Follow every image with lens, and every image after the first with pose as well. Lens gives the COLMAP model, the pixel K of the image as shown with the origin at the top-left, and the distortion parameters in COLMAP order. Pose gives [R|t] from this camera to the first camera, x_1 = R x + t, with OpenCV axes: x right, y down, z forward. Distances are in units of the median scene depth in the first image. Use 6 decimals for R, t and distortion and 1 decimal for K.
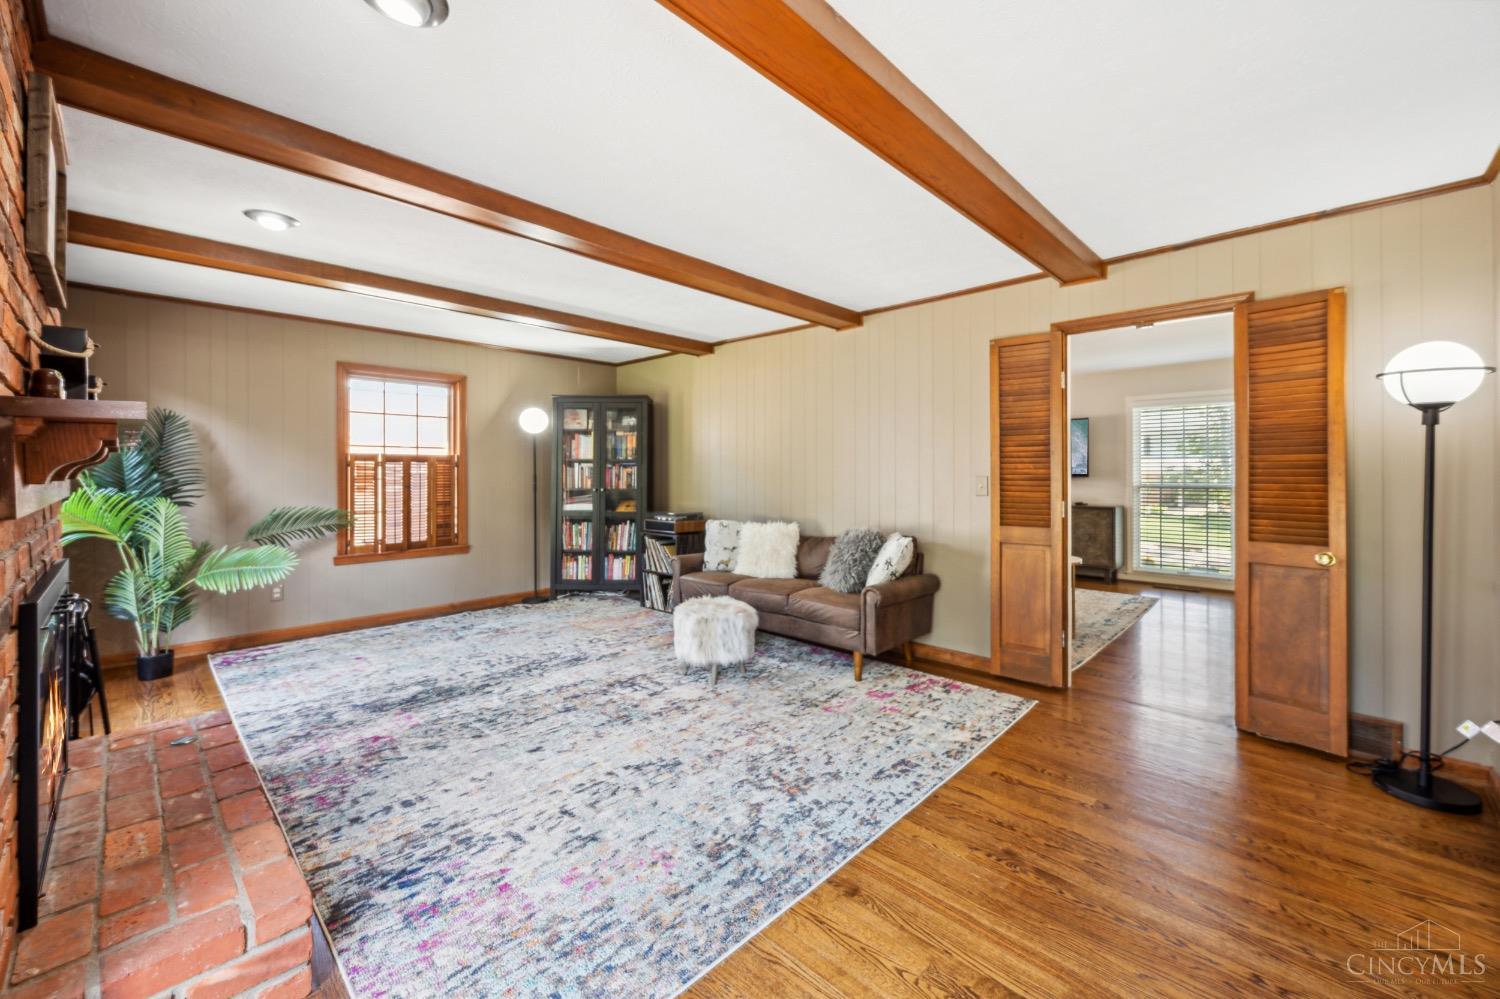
lens RADIAL K [[596.4, 0, 755.2], [0, 596.4, 469.1], [0, 0, 1]] dist [-0.000913, 0.000094]
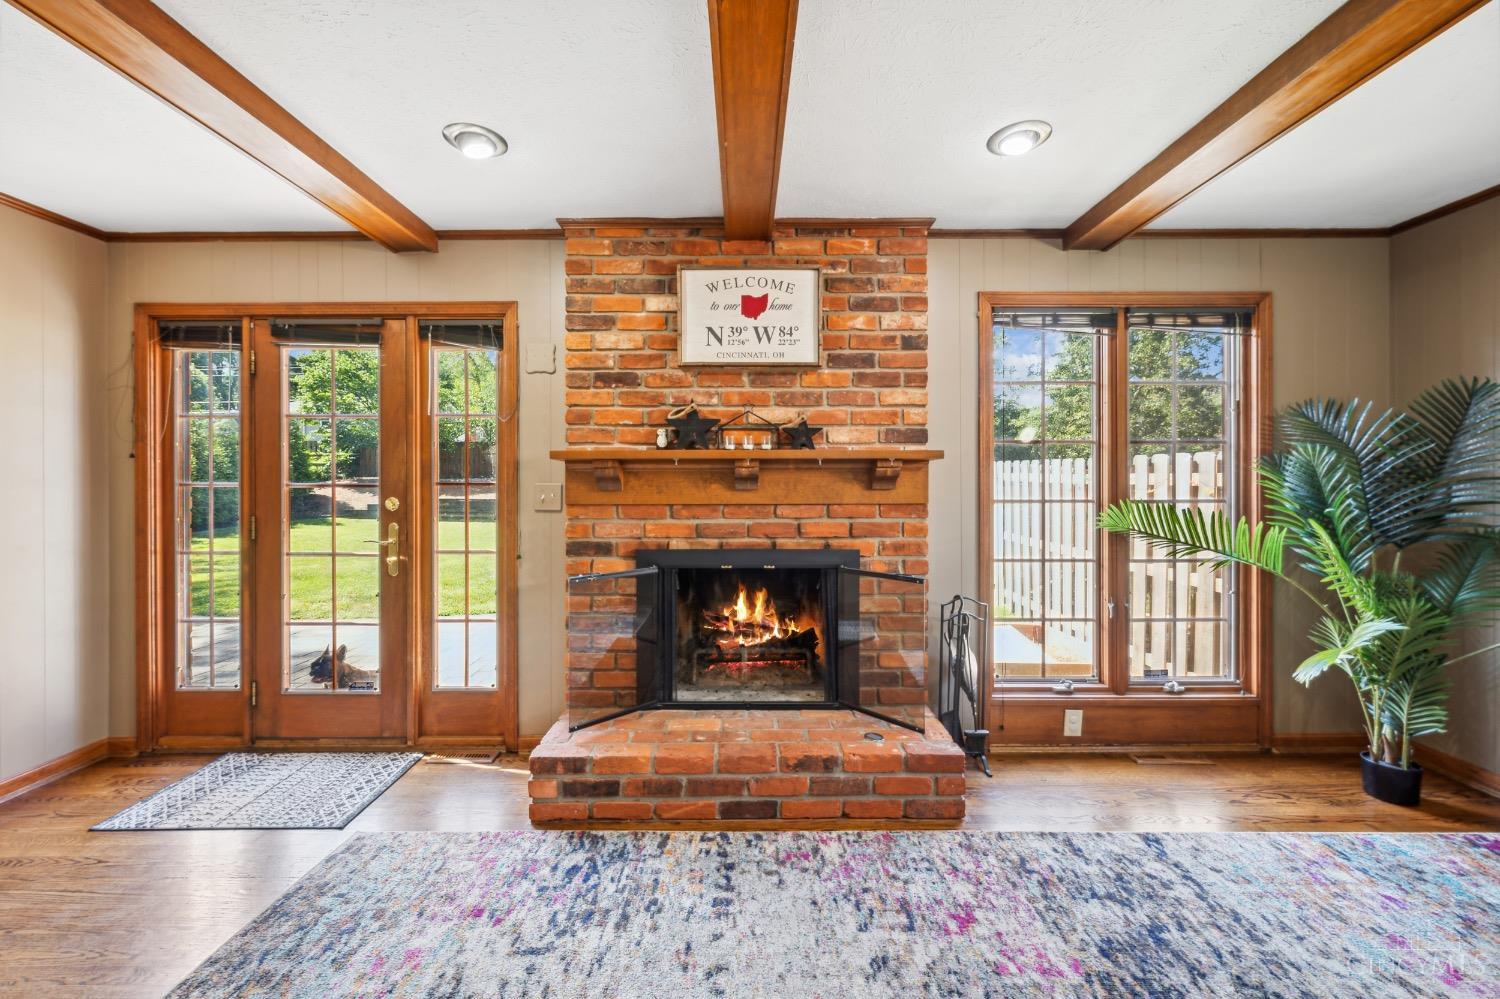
lens RADIAL K [[596.4, 0, 743.8], [0, 596.4, 484.5], [0, 0, 1]] dist [-0.000913, 0.000094]
pose [[-0.732743, 0.006174, -0.680478, -0.059169], [0.004975, 0.999981, 0.003716, -0.001734], [0.680488, -0.000662, -0.732759, 1.482834]]
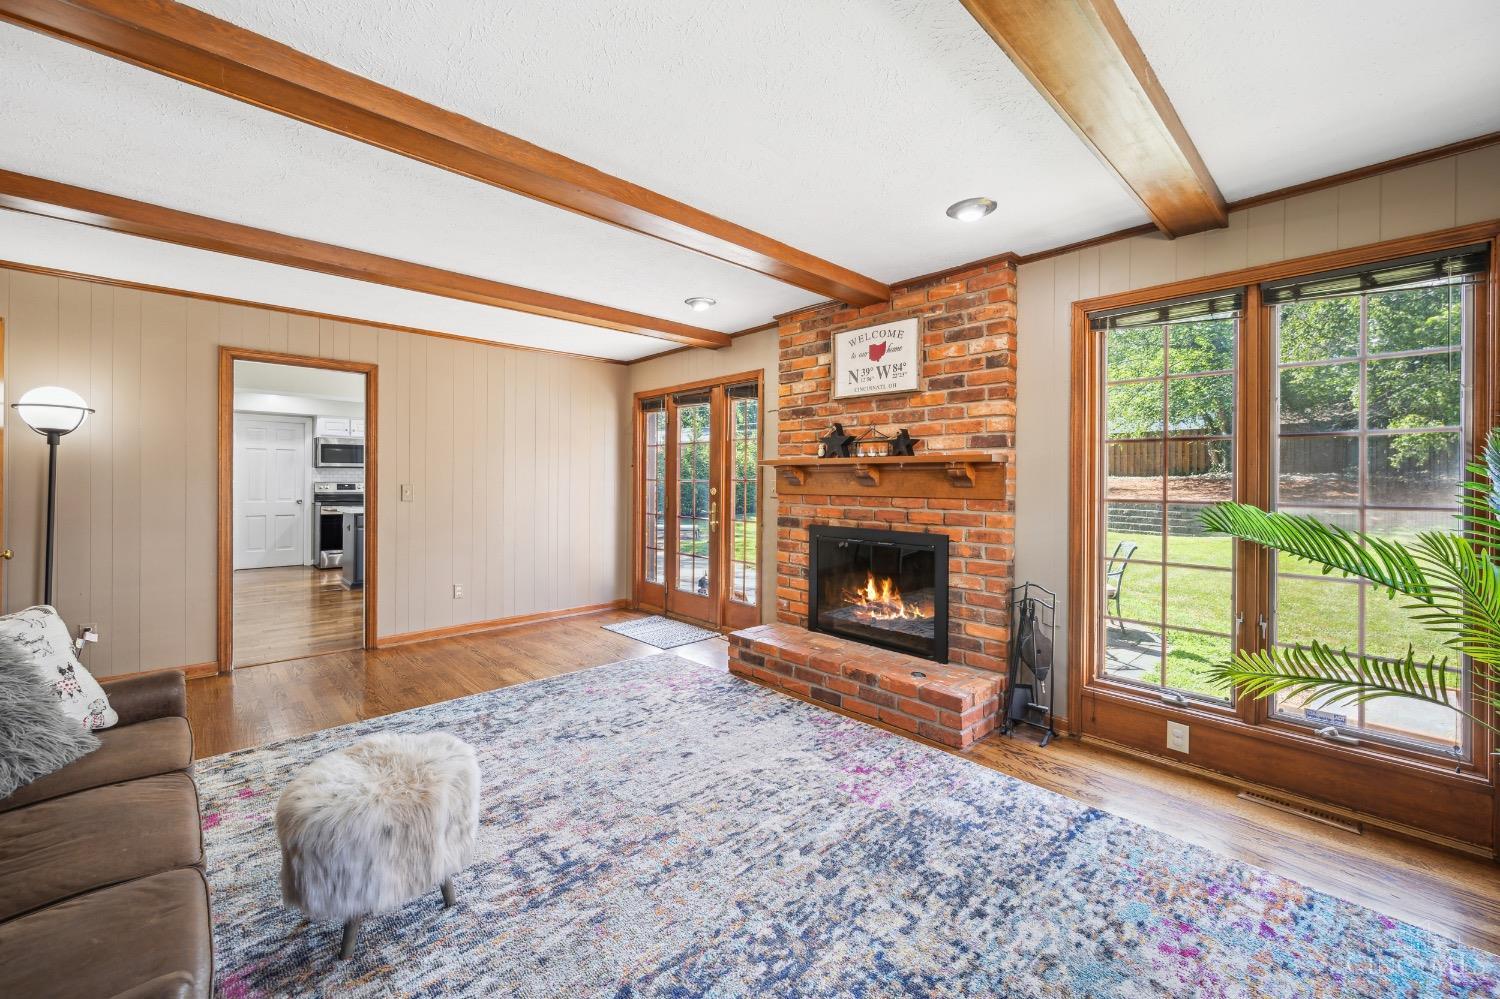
lens RADIAL K [[596.4, 0, 736.9], [0, 596.4, 484.9], [0, 0, 1]] dist [-0.000913, 0.000094]
pose [[-0.997113, -0.005546, 0.075724, -0.582511], [-0.005272, 0.999979, 0.003822, 0.005946], [-0.075744, 0.003412, -0.997121, 2.215584]]
